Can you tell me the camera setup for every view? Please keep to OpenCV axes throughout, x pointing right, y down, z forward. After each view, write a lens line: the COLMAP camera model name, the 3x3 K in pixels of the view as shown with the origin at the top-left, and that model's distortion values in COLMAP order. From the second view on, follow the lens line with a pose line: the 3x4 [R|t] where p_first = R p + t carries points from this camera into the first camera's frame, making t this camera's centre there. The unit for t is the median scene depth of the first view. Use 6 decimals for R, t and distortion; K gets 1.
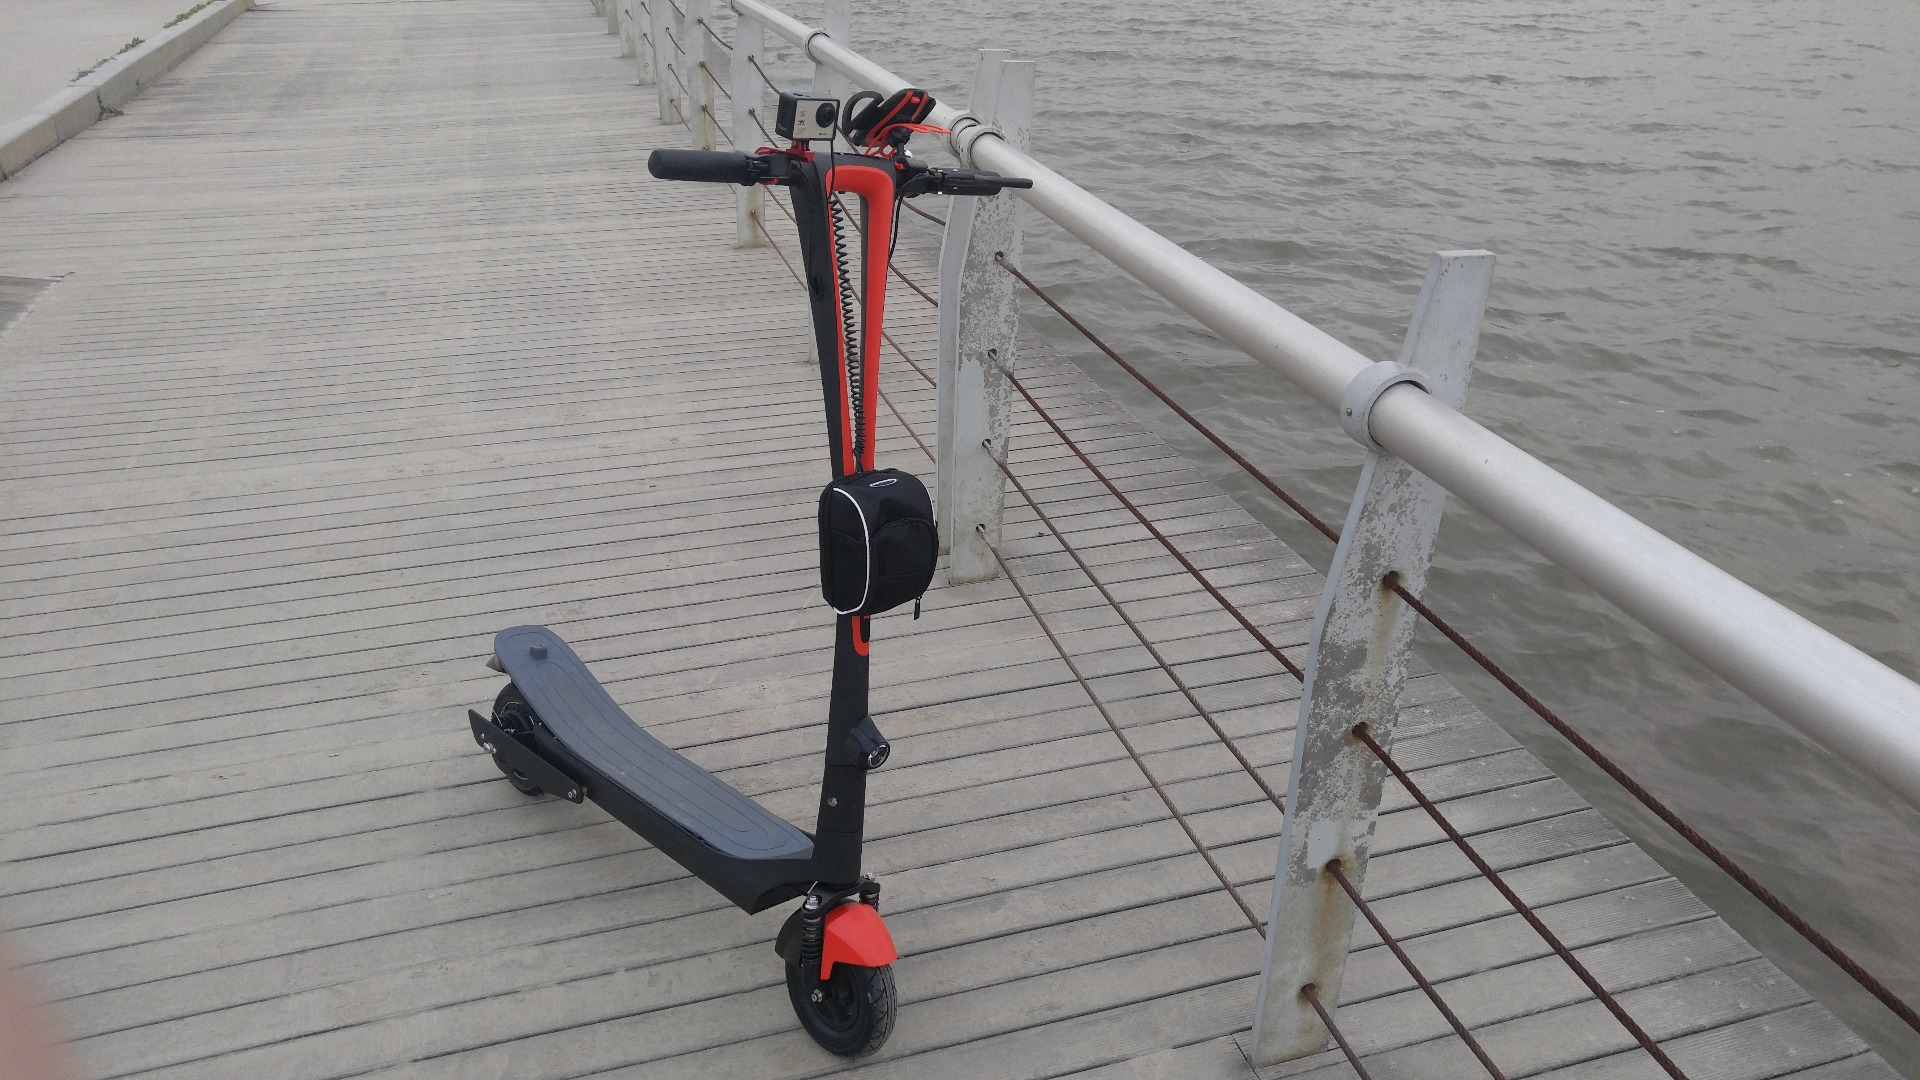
lens RADIAL K [[1435.8, 0, 960.0], [0, 1435.8, 540.0], [0, 0, 1]] dist [-0.005024, -0.001652]
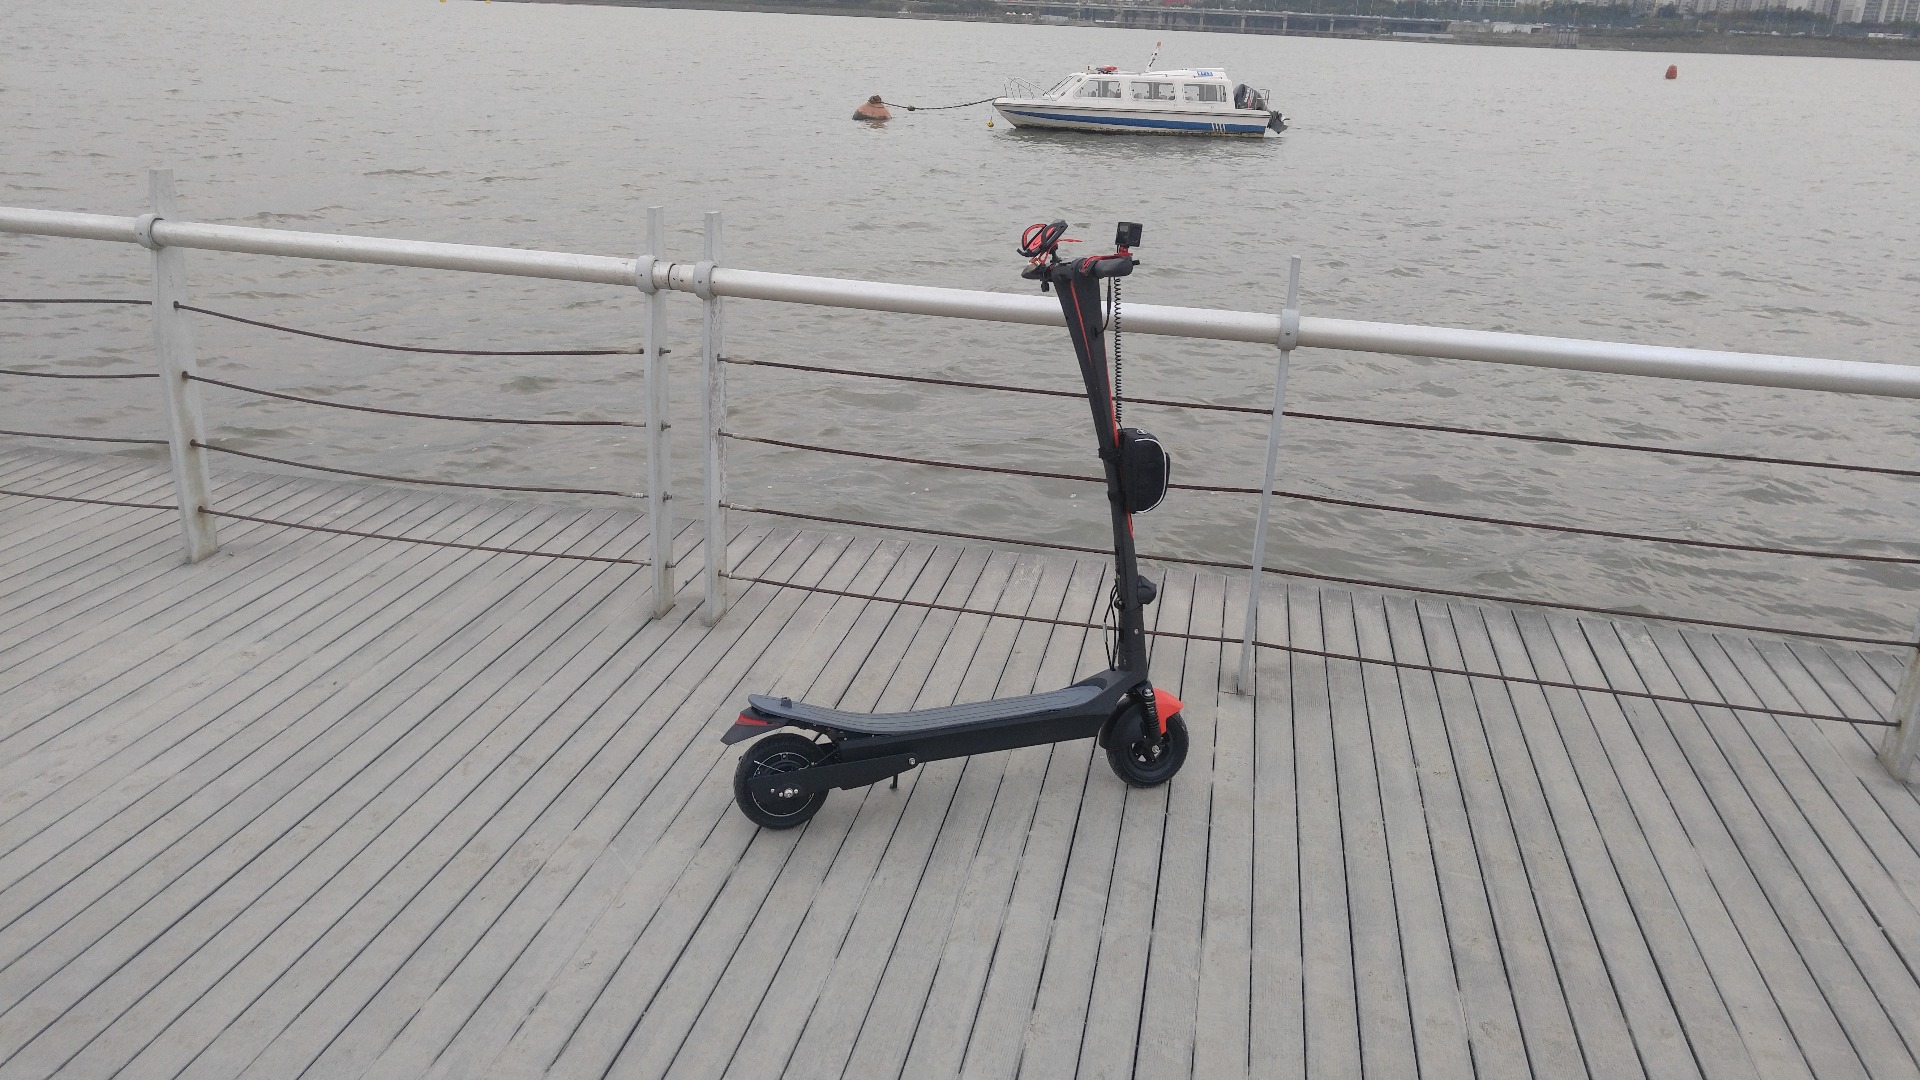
lens RADIAL K [[1435.8, 0, 960.0], [0, 1435.8, 540.0], [0, 0, 1]] dist [-0.005024, -0.001652]
pose [[0.485909, -0.288627, 0.824977, -0.869552], [0.345232, 0.930526, 0.122214, -0.111651], [-0.802937, 0.225423, 0.551794, 0.126502]]
